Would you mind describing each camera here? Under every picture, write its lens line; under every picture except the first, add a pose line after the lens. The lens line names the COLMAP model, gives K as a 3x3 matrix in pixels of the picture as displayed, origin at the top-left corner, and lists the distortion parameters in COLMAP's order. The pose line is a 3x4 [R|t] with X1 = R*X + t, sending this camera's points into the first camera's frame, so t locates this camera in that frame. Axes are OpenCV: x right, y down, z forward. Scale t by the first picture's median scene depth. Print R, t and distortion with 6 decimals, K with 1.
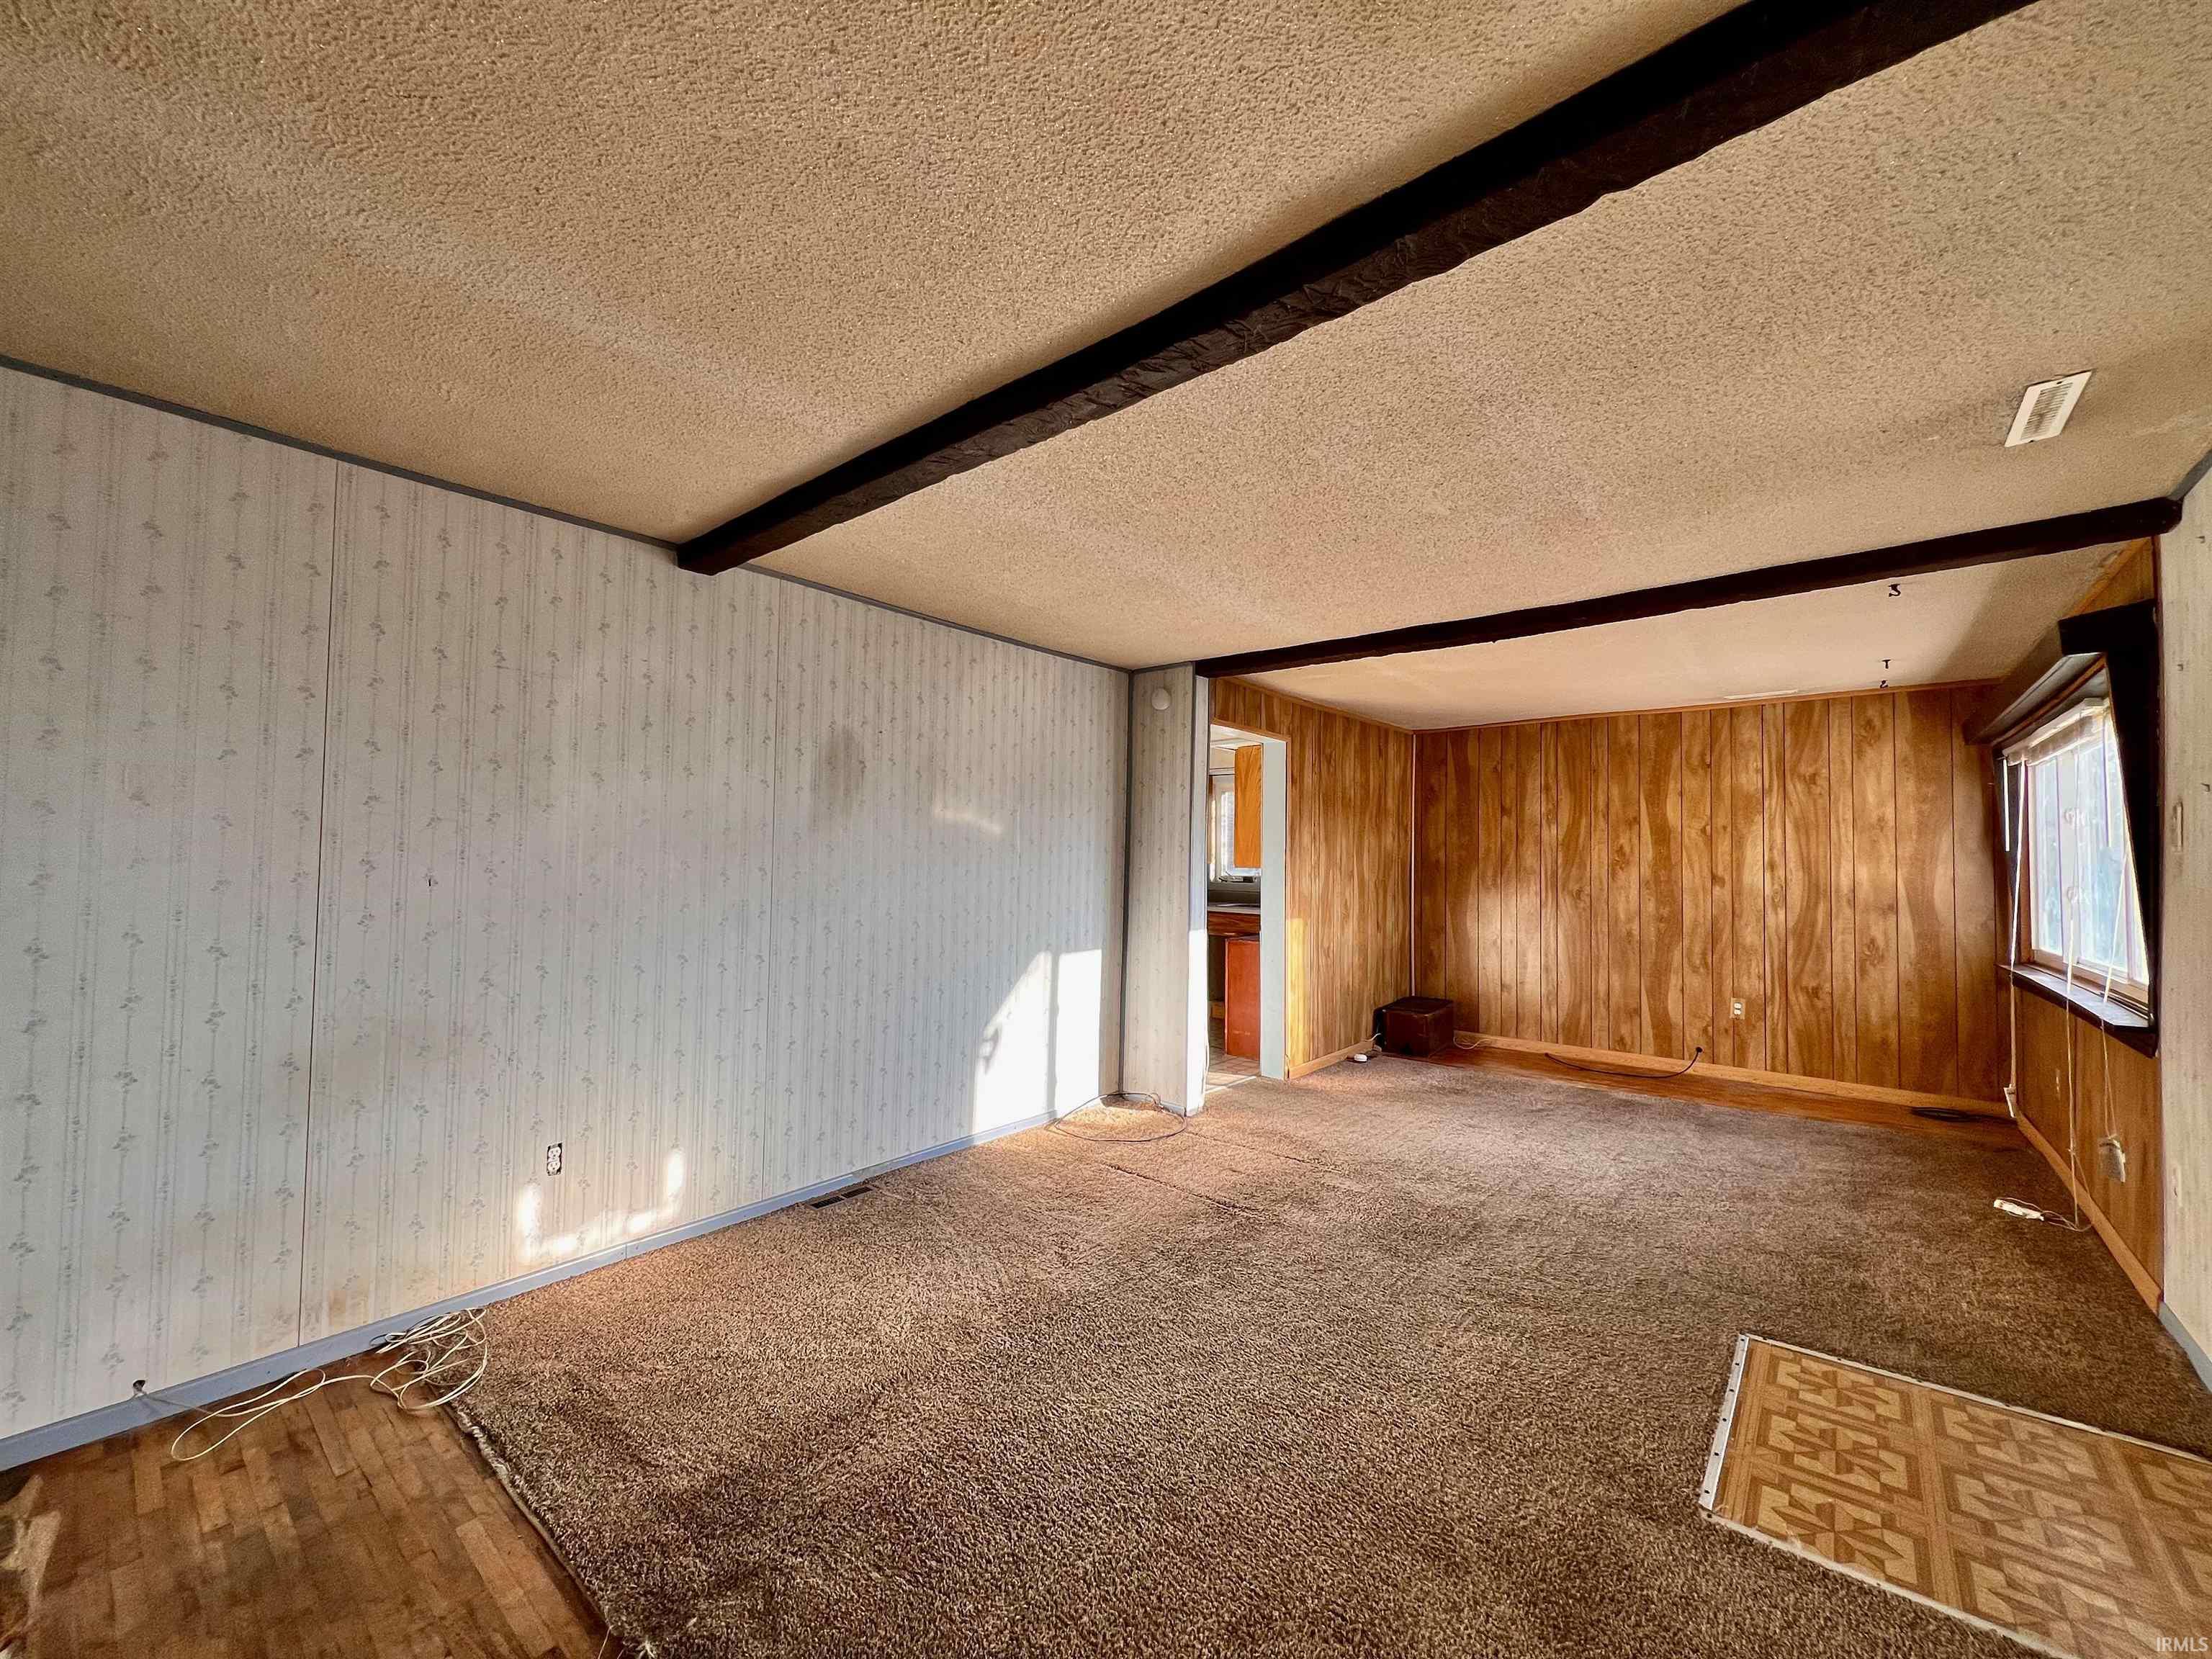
lens RADIAL K [[880.0, 0, 1105.7], [0, 880.0, 825.7], [0, 0, 1]] dist [-0.001607, 0.000631]
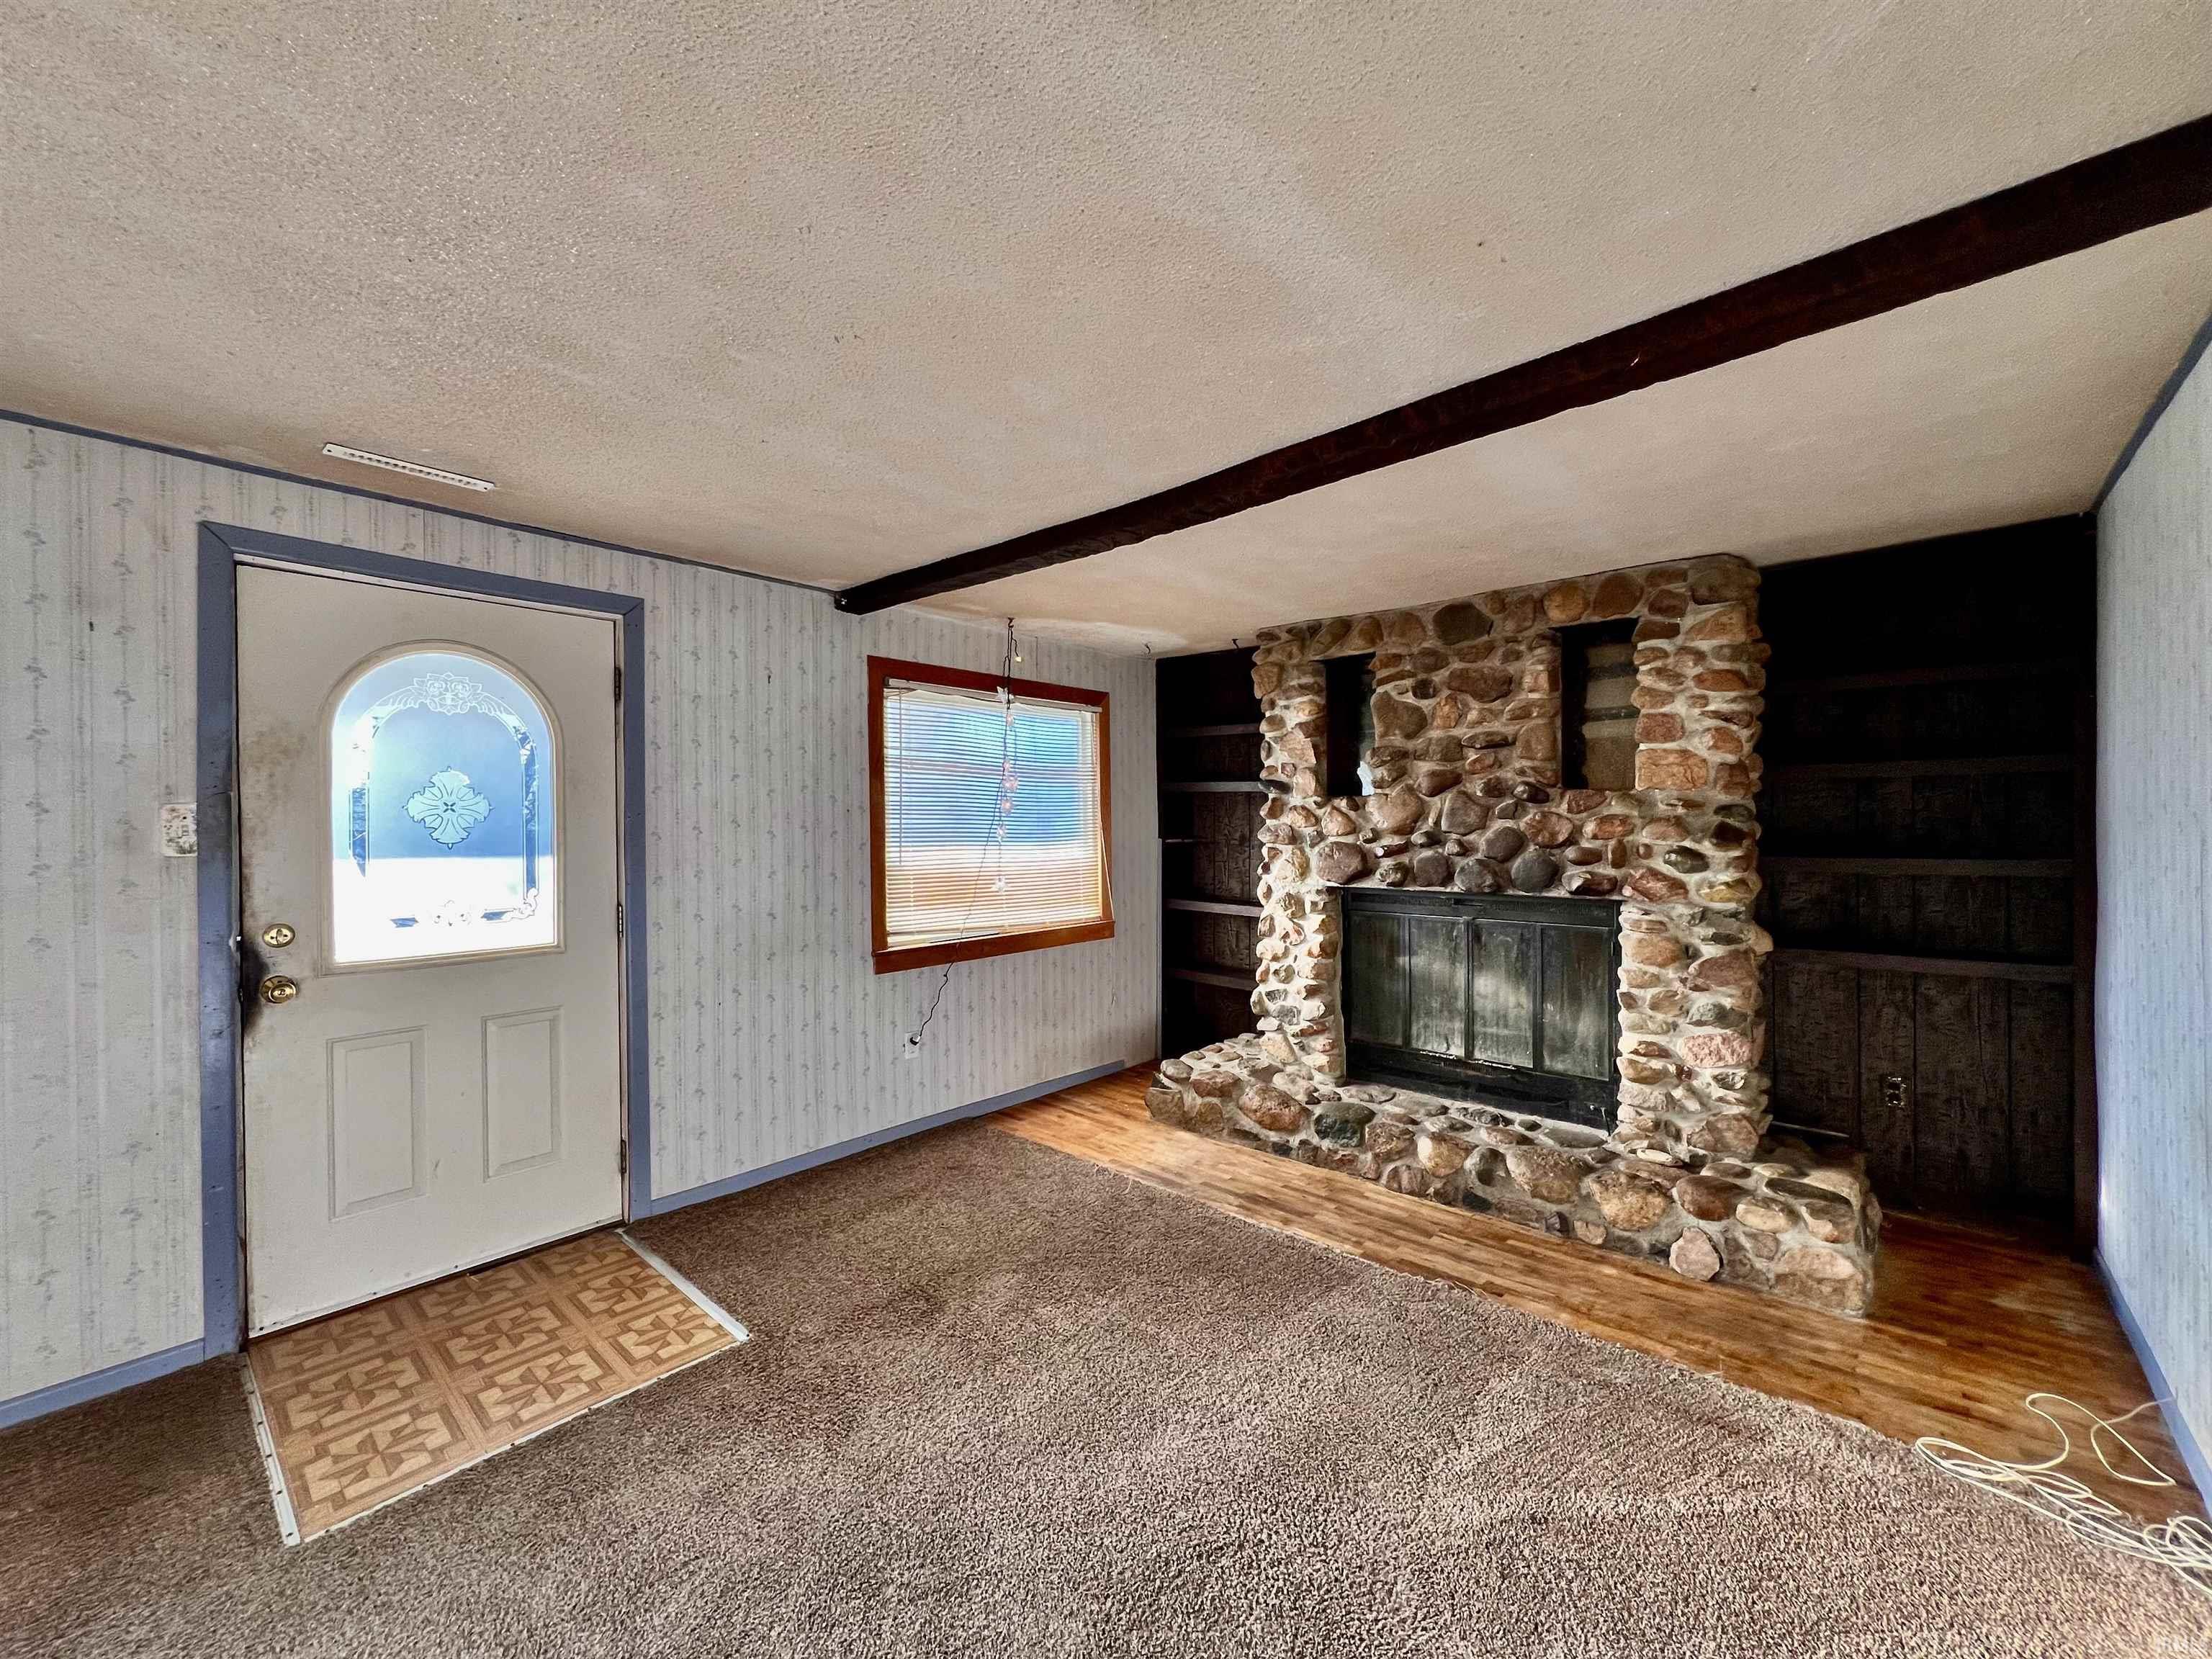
lens RADIAL K [[880.0, 0, 1105.7], [0, 880.0, 825.7], [0, 0, 1]] dist [-0.001607, 0.000631]
pose [[-0.999604, -0.006360, 0.027395, 0.052932], [-0.007168, 0.999539, -0.029501, 0.019424], [-0.027195, -0.029685, -0.999189, 1.223200]]
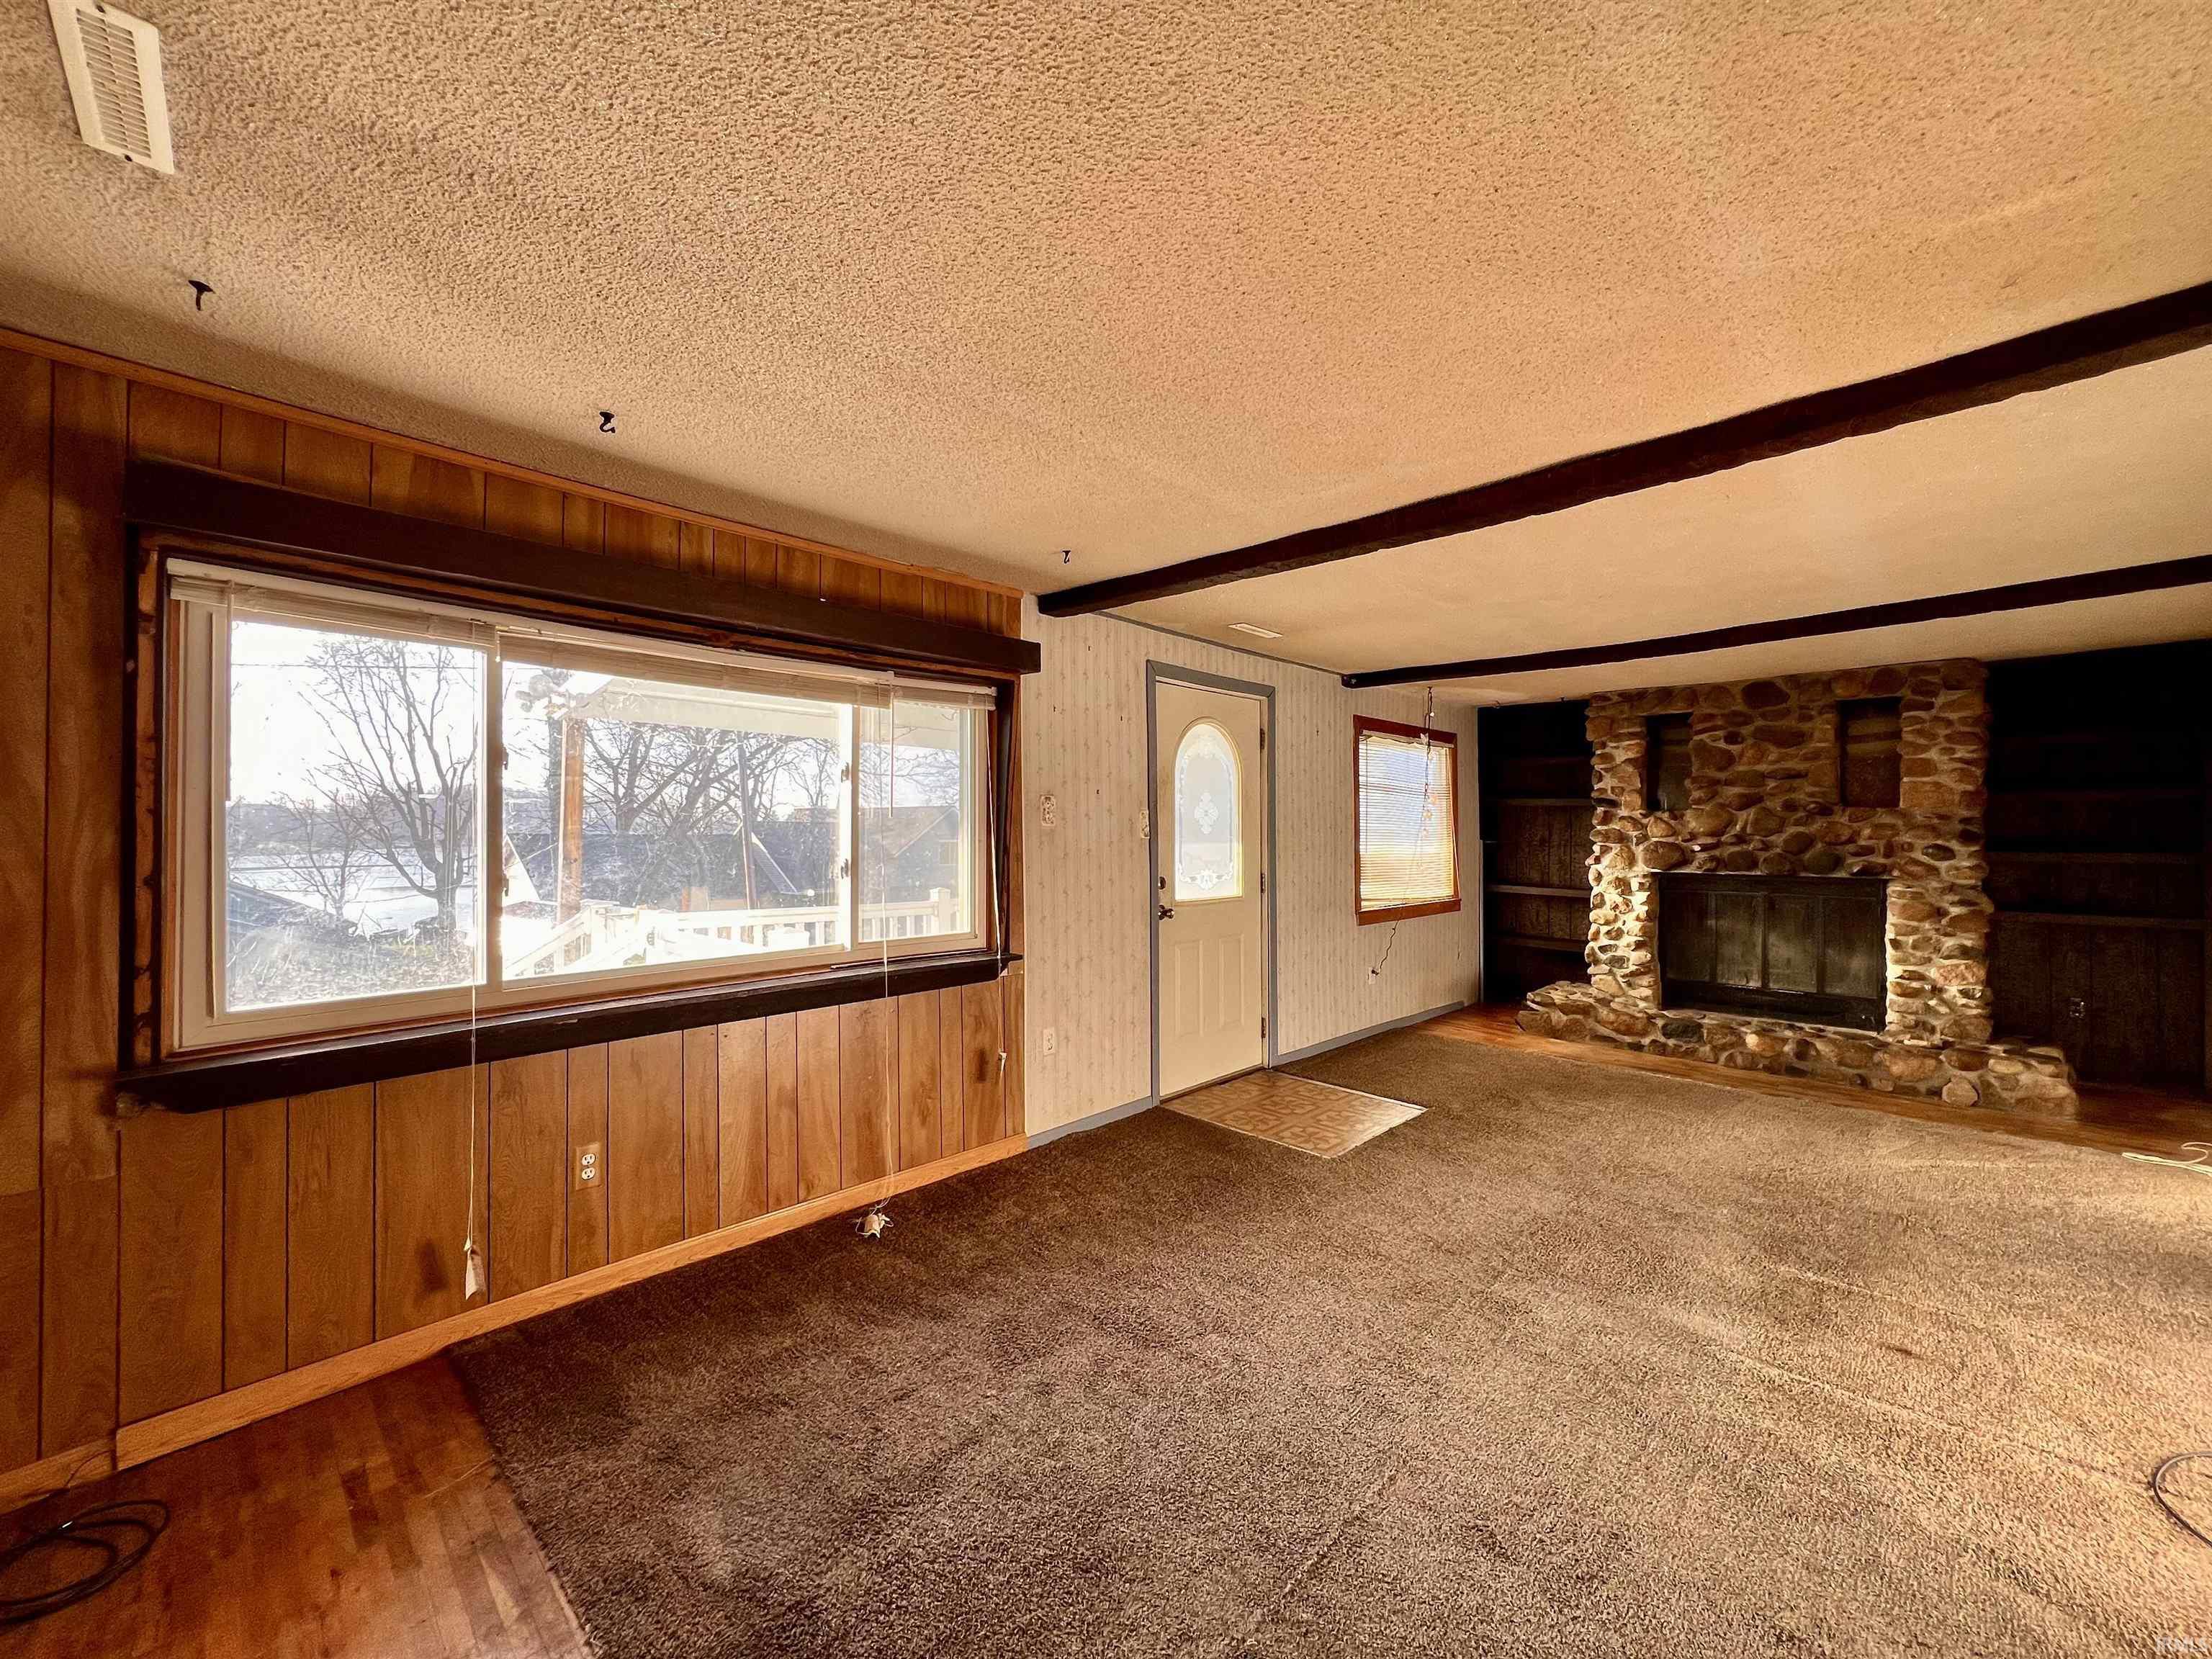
lens RADIAL K [[880.0, 0, 1105.7], [0, 880.0, 825.7], [0, 0, 1]] dist [-0.001607, 0.000631]
pose [[-0.996939, -0.013856, 0.076946, 0.722264], [-0.017001, 0.999040, -0.040368, 0.061315], [-0.076313, -0.041553, -0.996218, 1.827347]]
